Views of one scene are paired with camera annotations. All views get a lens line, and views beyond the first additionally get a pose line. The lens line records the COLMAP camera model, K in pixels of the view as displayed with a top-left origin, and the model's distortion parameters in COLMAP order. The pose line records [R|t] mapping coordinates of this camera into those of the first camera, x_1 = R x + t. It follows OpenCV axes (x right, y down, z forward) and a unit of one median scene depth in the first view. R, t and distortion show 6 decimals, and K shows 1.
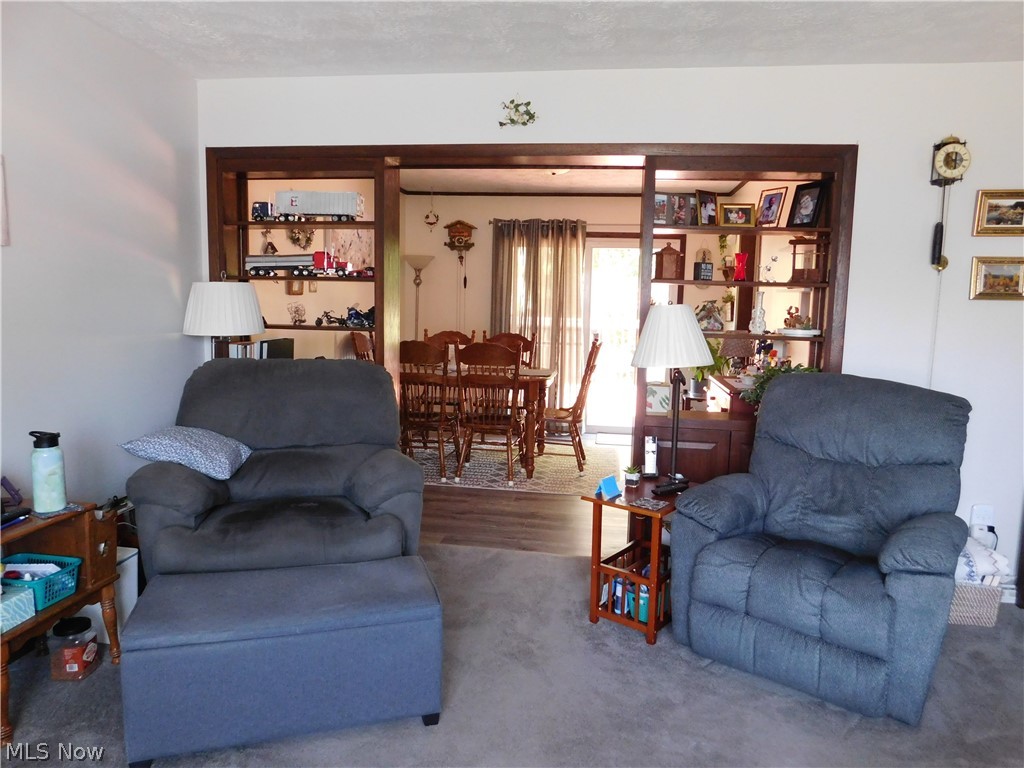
lens RADIAL K [[664.4, 0, 518.1], [0, 664.4, 379.4], [0, 0, 1]] dist [-0.068957, 0.056725]
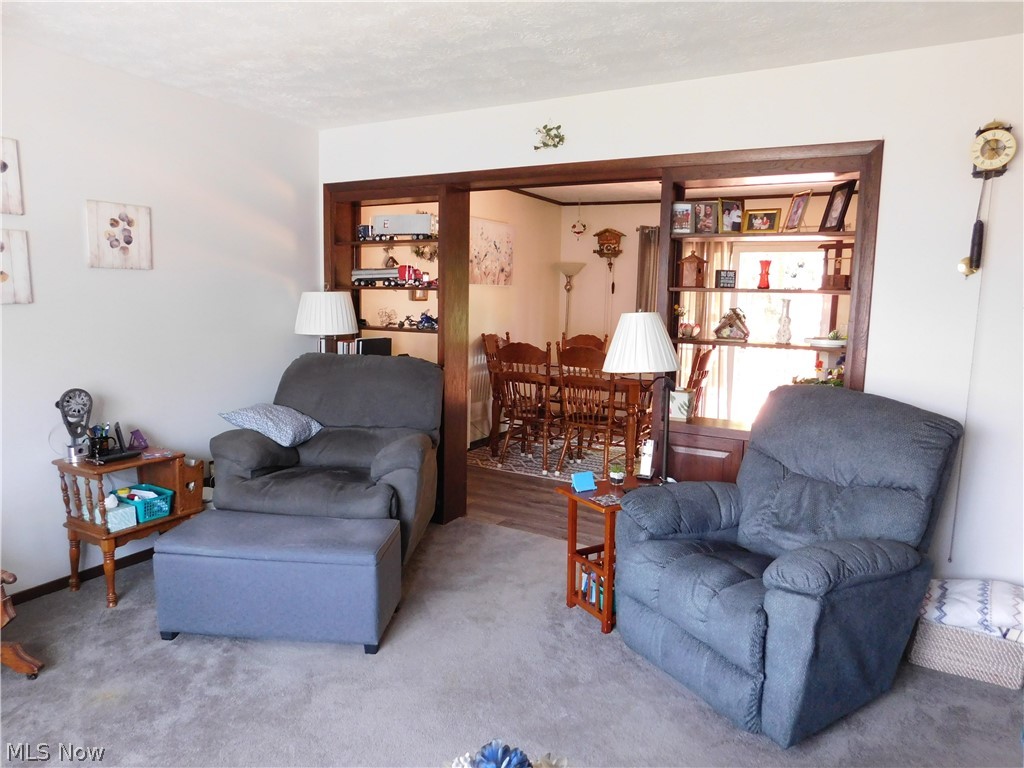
lens RADIAL K [[664.4, 0, 518.1], [0, 664.4, 379.4], [0, 0, 1]] dist [-0.068957, 0.056725]
pose [[0.932322, 0.041660, -0.359220, 0.387889], [-0.043270, 0.999057, 0.003562, -0.002708], [0.359030, 0.012222, 0.933246, -0.040481]]
